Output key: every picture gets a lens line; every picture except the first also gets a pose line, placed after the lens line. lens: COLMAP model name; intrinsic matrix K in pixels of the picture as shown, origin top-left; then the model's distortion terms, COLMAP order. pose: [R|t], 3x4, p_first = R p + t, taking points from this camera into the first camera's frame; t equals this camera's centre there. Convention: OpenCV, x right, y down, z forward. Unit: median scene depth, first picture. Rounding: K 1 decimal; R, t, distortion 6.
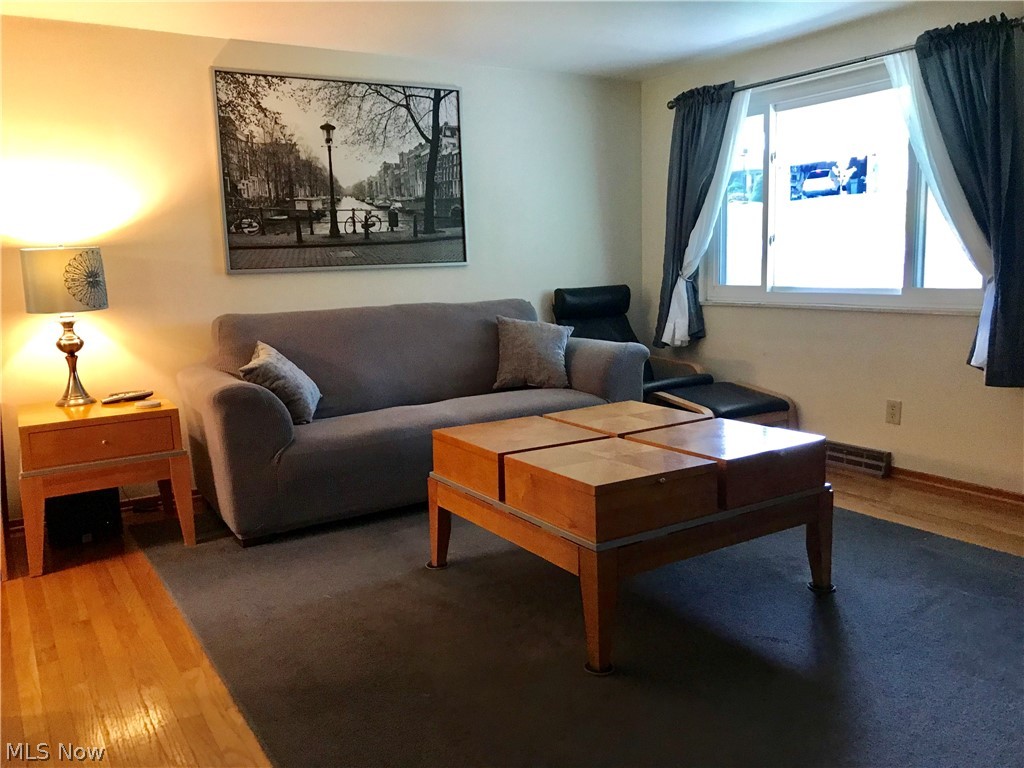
lens RADIAL K [[829.8, 0, 502.1], [0, 829.8, 382.0], [0, 0, 1]] dist [0.000281, -0.003972]
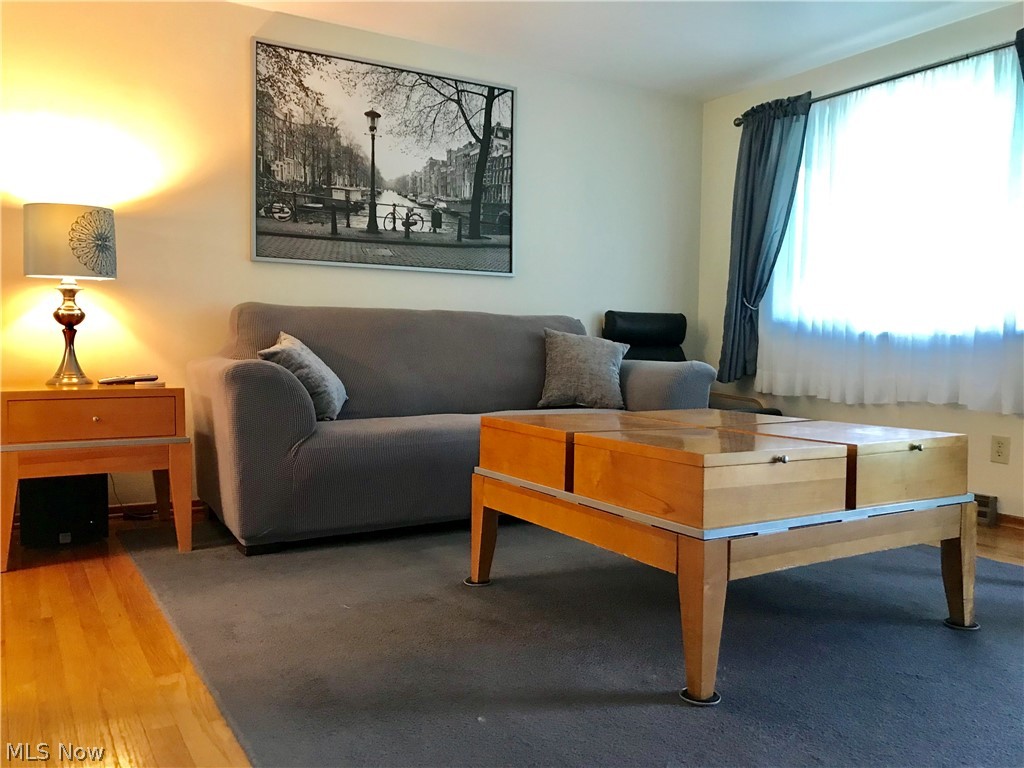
lens RADIAL K [[833.1, 0, 506.1], [0, 833.1, 381.7], [0, 0, 1]] dist [0.005571, -0.014453]
pose [[0.998766, 0.046845, -0.016478, -0.032693], [-0.048267, 0.993778, -0.100381, 0.074778], [0.011673, 0.101053, 0.994813, 0.108807]]
